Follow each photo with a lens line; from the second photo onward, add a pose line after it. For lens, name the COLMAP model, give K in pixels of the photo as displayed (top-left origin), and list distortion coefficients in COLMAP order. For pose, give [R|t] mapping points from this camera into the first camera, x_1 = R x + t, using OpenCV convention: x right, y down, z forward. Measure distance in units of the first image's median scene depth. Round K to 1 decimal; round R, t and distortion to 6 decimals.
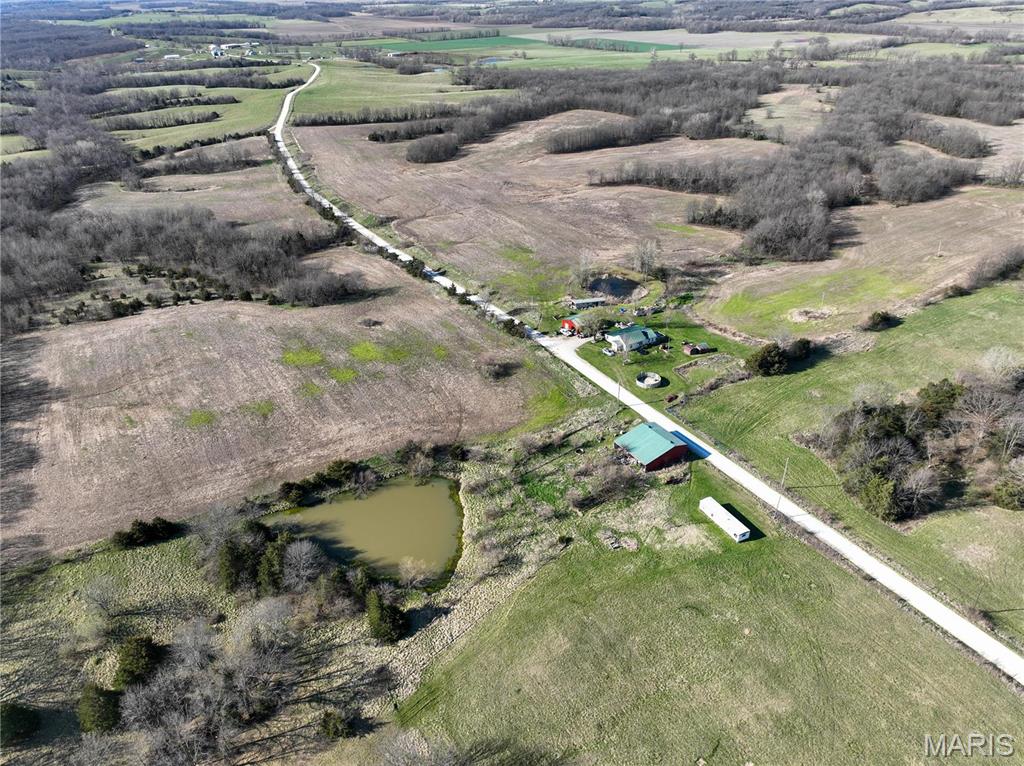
lens RADIAL K [[738.7, 0, 522.5], [0, 738.7, 382.1], [0, 0, 1]] dist [-0.001798, 0.017652]
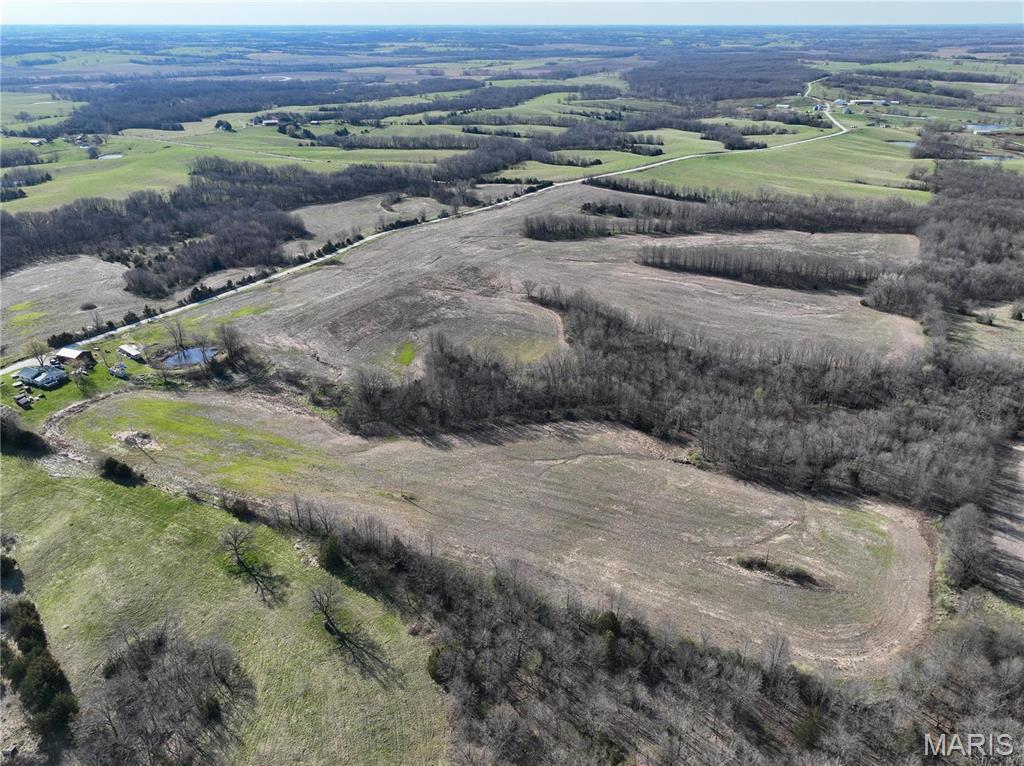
lens RADIAL K [[738.7, 0, 522.5], [0, 738.7, 382.1], [0, 0, 1]] dist [-0.001798, 0.017652]
pose [[0.551945, 0.391141, -0.736455, 1.104653], [-0.423349, 0.892322, 0.156641, -0.427672], [0.718424, 0.225321, 0.658102, 0.557804]]
